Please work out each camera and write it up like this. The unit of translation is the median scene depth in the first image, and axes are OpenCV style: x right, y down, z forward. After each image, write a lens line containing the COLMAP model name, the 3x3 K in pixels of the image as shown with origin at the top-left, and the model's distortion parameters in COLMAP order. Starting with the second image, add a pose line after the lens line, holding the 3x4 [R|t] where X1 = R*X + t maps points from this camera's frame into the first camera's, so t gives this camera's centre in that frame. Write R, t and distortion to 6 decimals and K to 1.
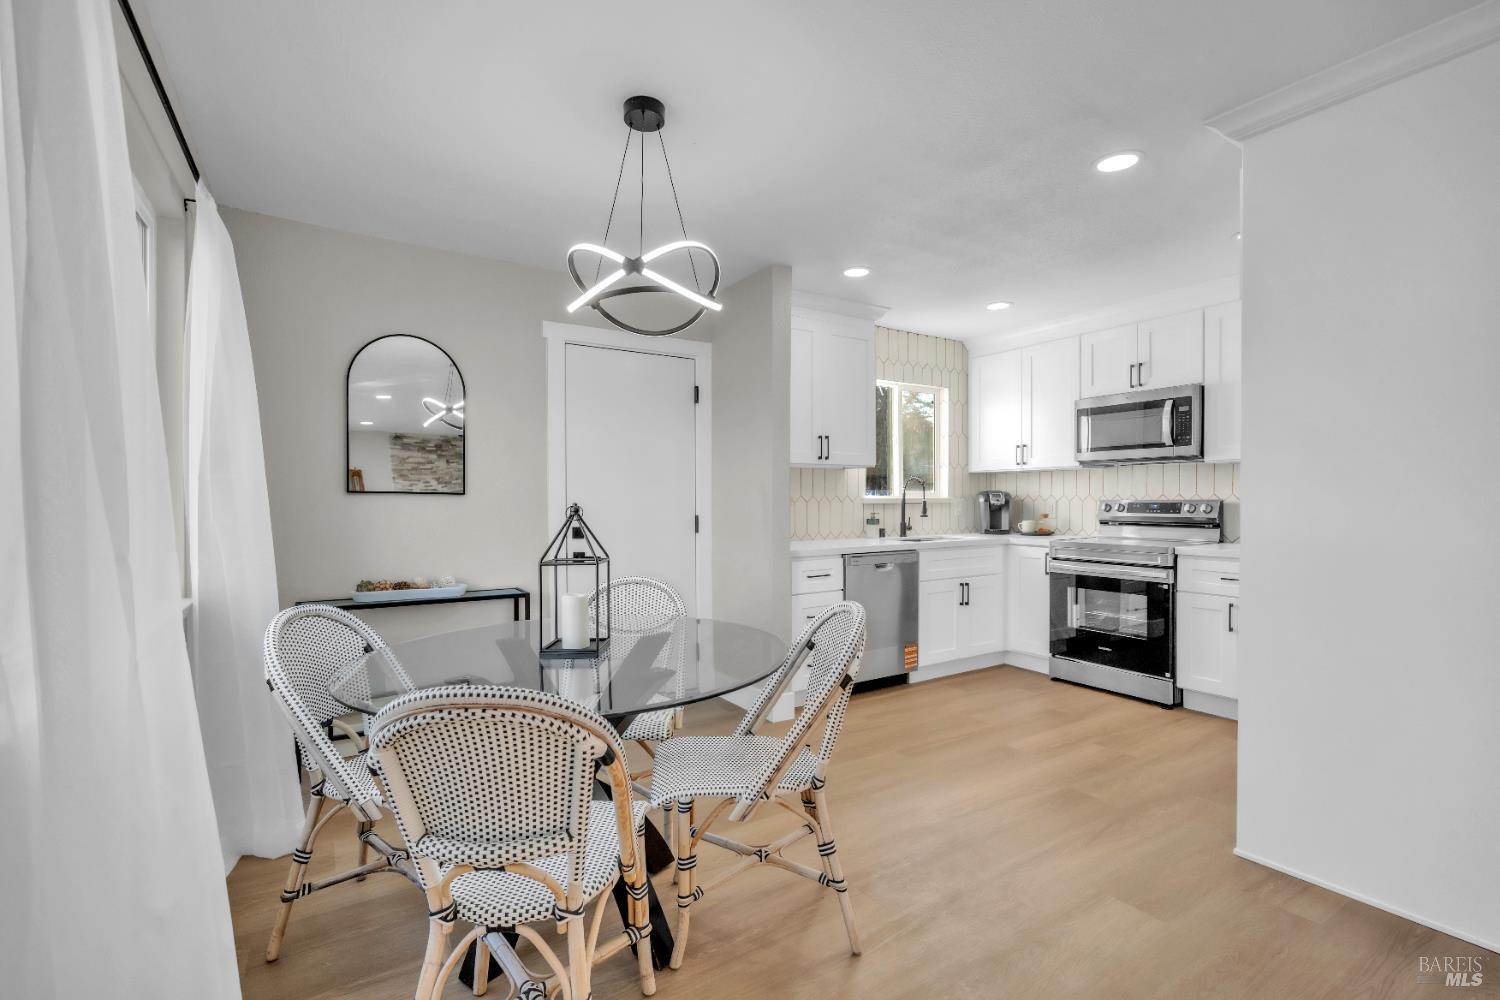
lens RADIAL K [[678.2, 0, 749.3], [0, 678.2, 508.3], [0, 0, 1]] dist [0.003530, -0.001207]
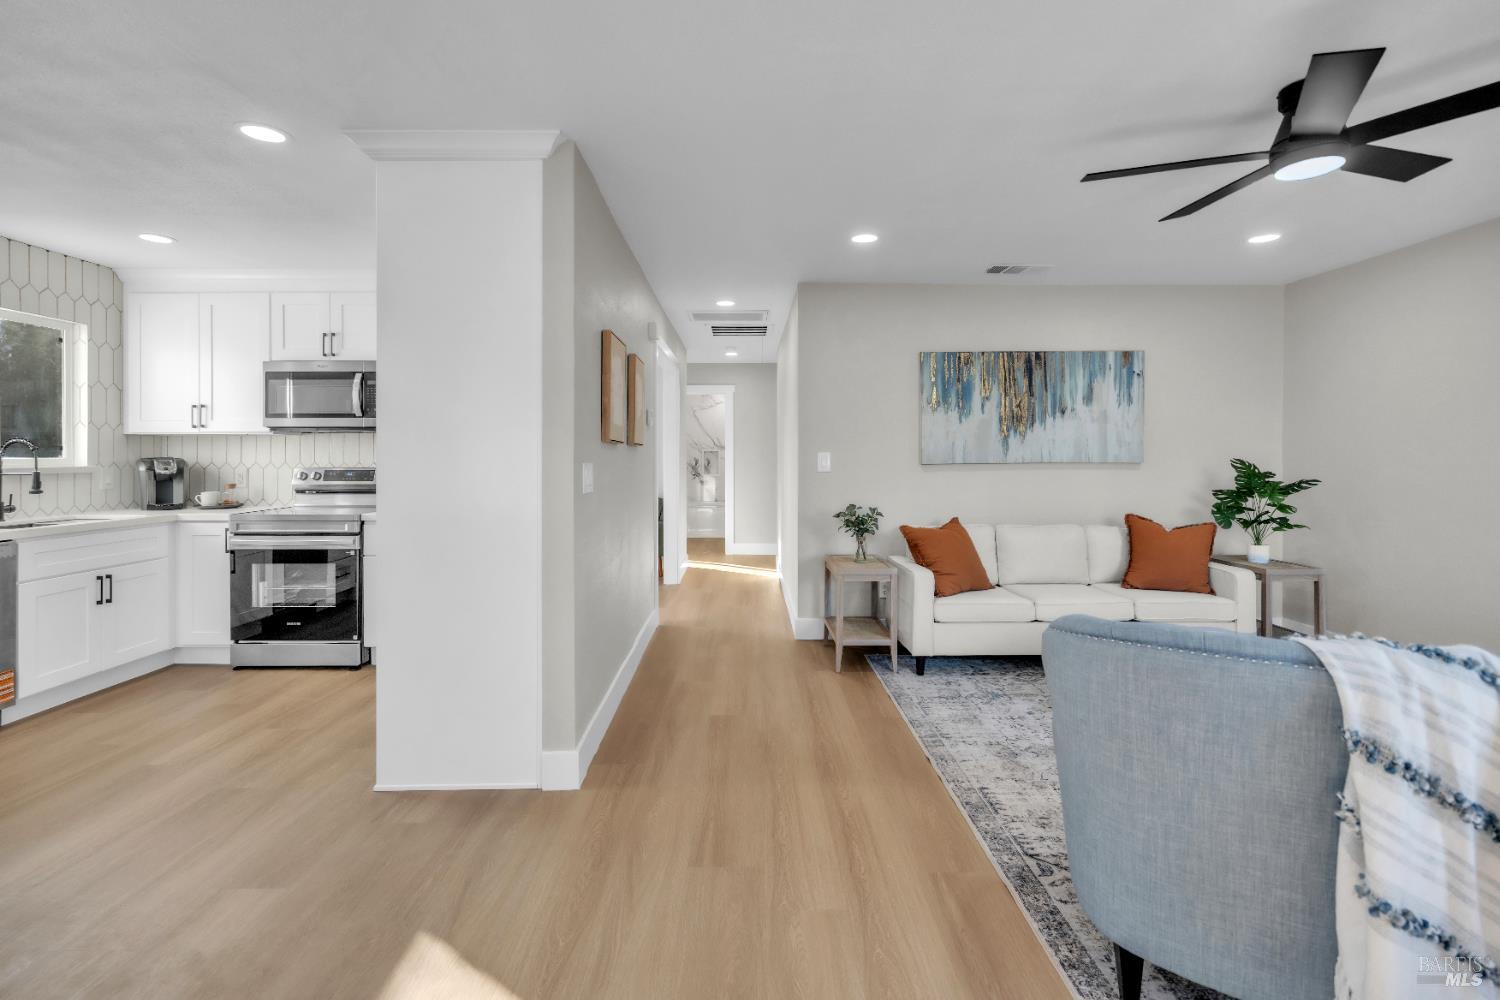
lens RADIAL K [[678.2, 0, 752.3], [0, 678.2, 458.4], [0, 0, 1]] dist [0.003530, -0.001207]
pose [[0.532093, 0.001115, 0.846685, 0.048013], [0.010751, 0.999910, -0.008073, -0.012021], [-0.846618, 0.013399, 0.532032, -0.065913]]
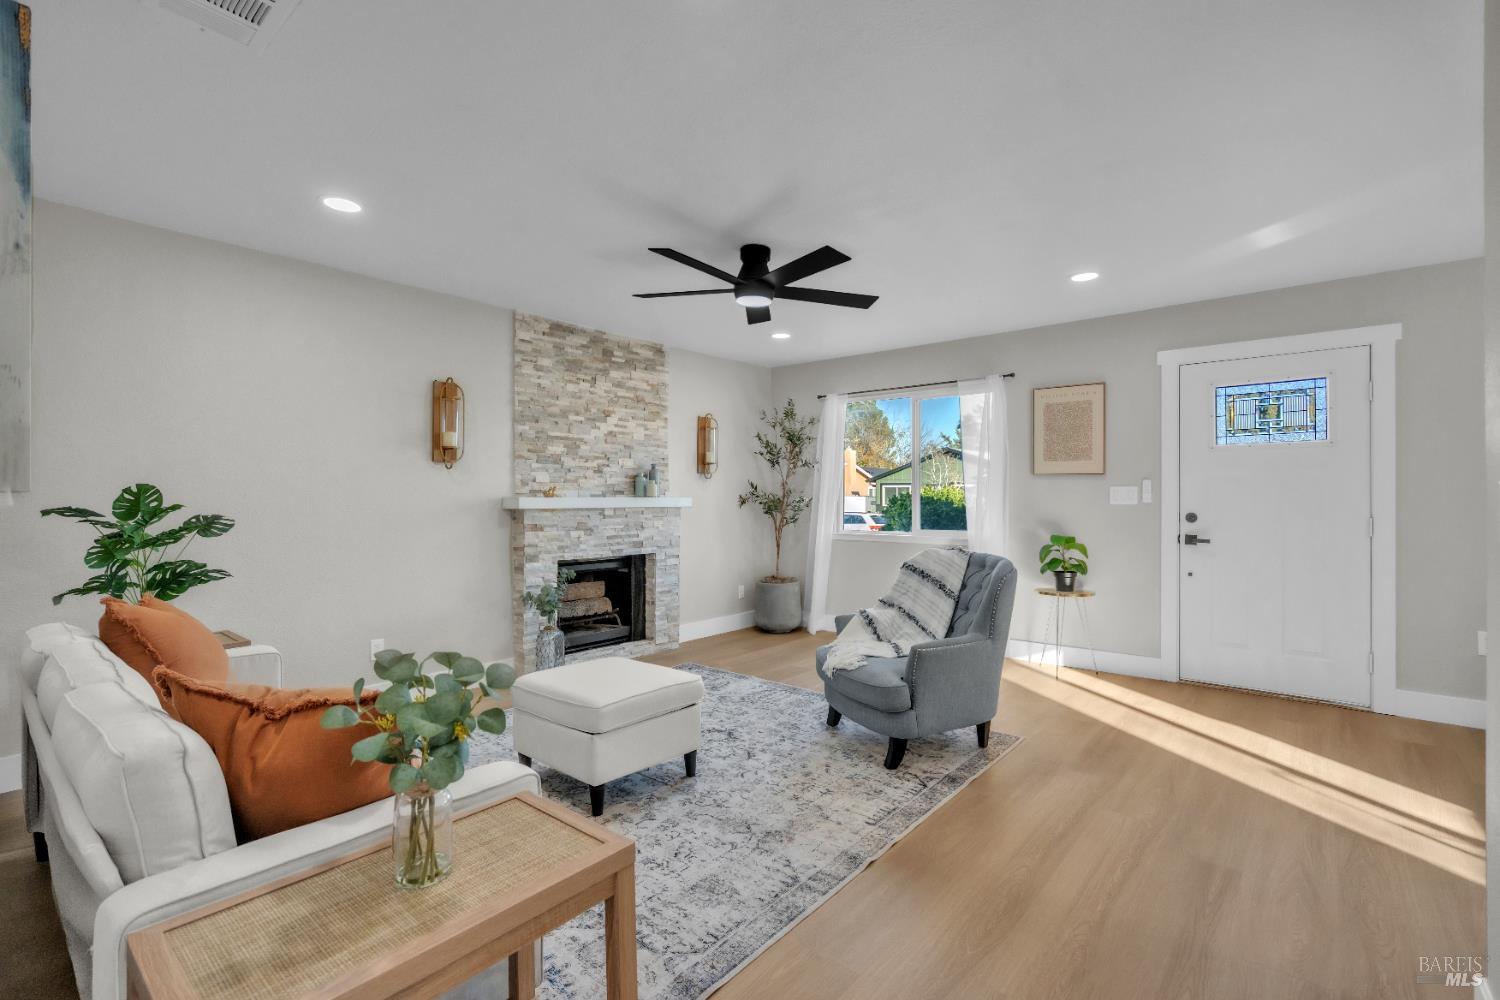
lens RADIAL K [[678.2, 0, 766.1], [0, 678.2, 496.8], [0, 0, 1]] dist [0.003530, -0.001207]
pose [[-0.951868, 0.005797, -0.306454, 0.880391], [0.002592, 0.999938, 0.010864, -0.008342], [0.306498, 0.009547, -0.951824, 0.571010]]
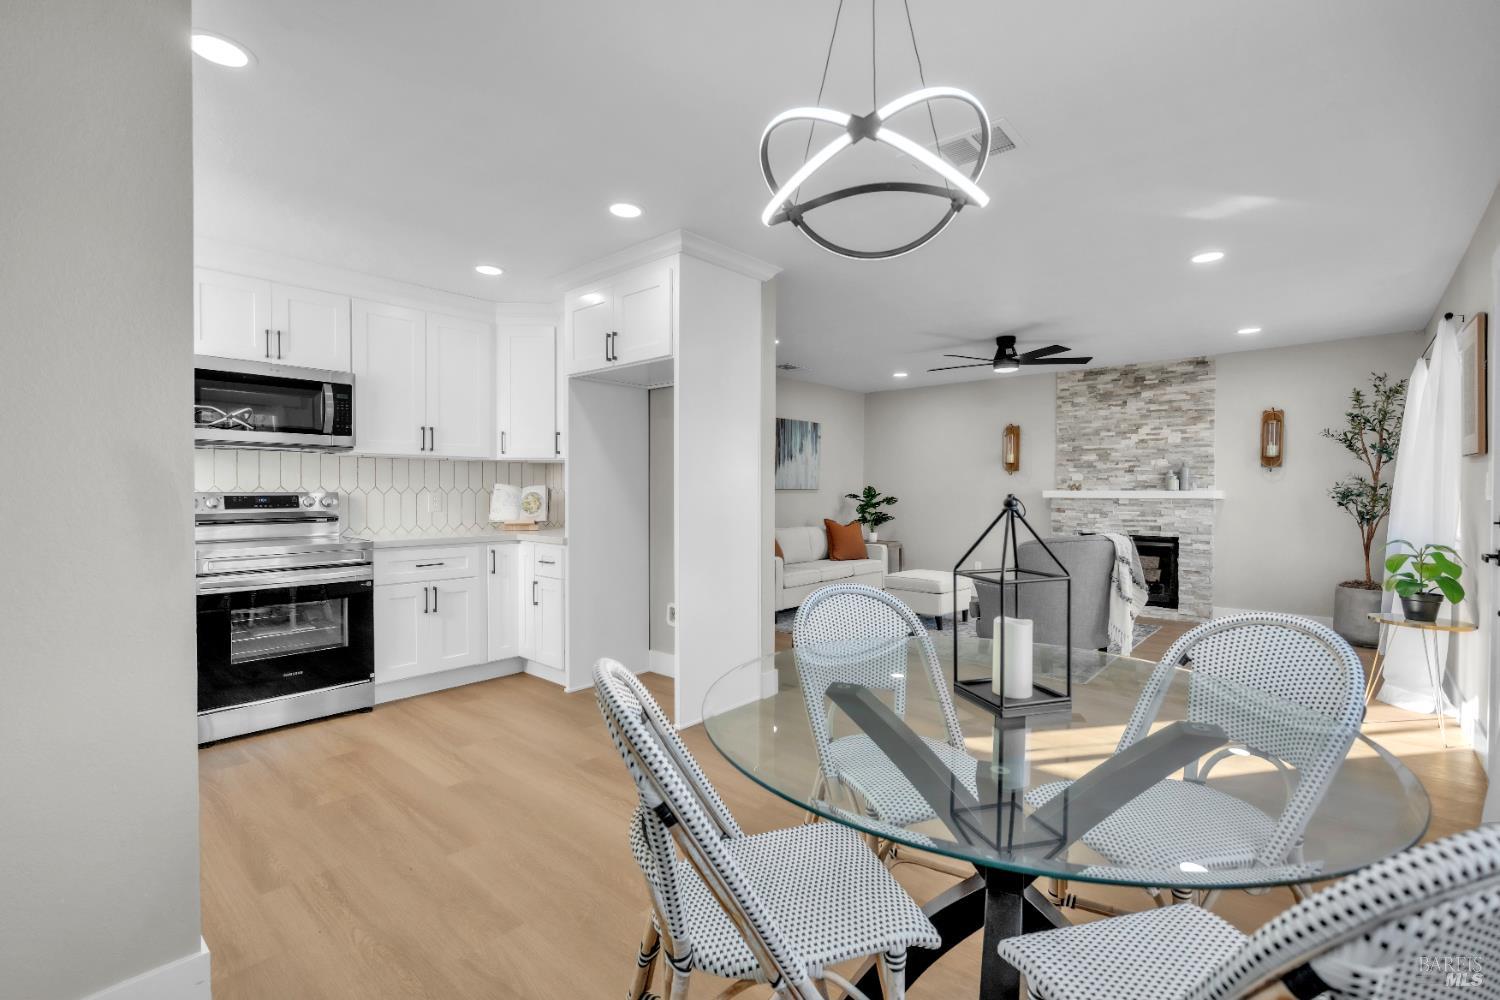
lens RADIAL K [[678.2, 0, 734.6], [0, 678.2, 501.3], [0, 0, 1]] dist [0.003530, -0.001207]
pose [[-0.270418, -0.010984, 0.962680, -0.381033], [0.013442, 0.999794, 0.015183, -0.006533], [-0.962649, 0.017046, -0.270215, 0.655090]]
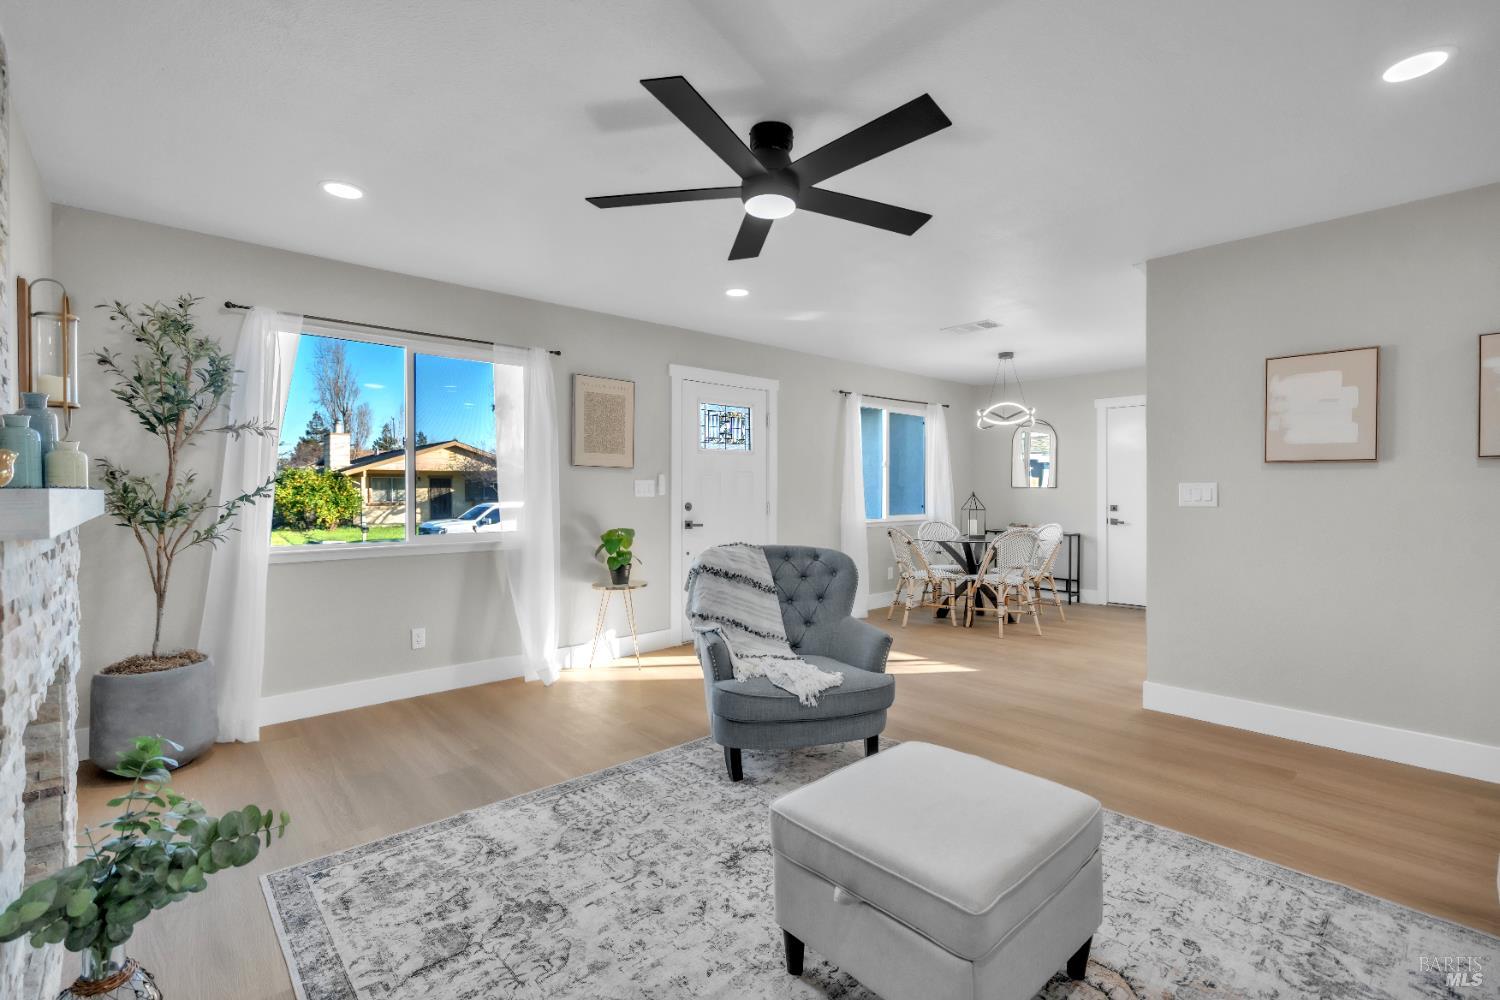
lens RADIAL K [[678.2, 0, 737.9], [0, 678.2, 497.1], [0, 0, 1]] dist [0.003530, -0.001207]
pose [[0.158115, 0.019276, -0.987233, 1.178473], [-0.010318, 0.999787, 0.017868, -0.005031], [0.987367, 0.007361, 0.158280, -0.253510]]
